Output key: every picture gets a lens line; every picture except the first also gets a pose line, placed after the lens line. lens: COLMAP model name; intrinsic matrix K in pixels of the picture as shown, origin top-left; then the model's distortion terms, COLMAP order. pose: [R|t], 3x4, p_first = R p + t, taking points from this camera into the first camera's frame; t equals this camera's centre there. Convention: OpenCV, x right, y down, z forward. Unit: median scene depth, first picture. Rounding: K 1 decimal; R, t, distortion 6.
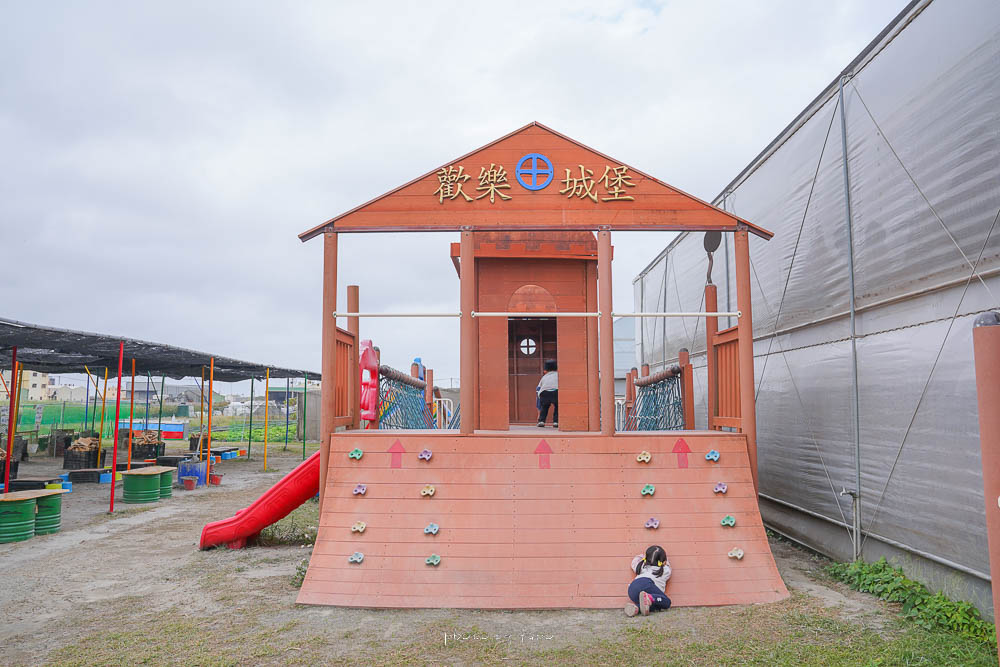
lens RADIAL K [[874.3, 0, 500.3], [0, 874.3, 314.6], [0, 0, 1]] dist [-0.054072, -0.006731]
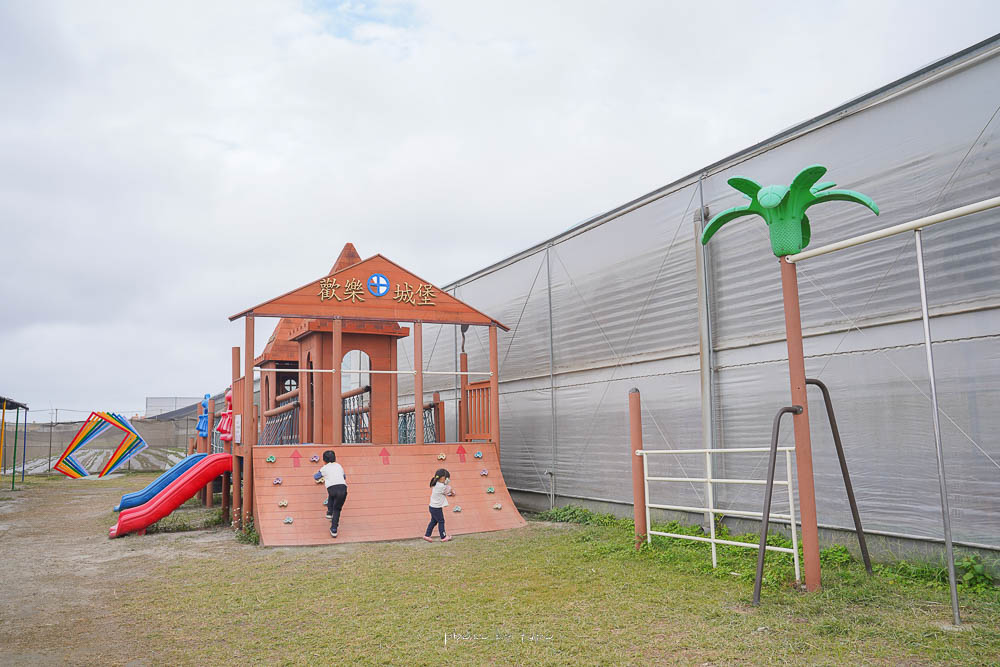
lens RADIAL K [[865.3, 0, 499.3], [0, 865.3, 332.0], [0, 0, 1]] dist [0.063811, -0.004478]
pose [[0.907803, 0.038704, 0.417608, -0.435151], [-0.032686, 0.999233, -0.021555, -0.047424], [-0.418122, 0.005918, 0.908372, -0.579920]]
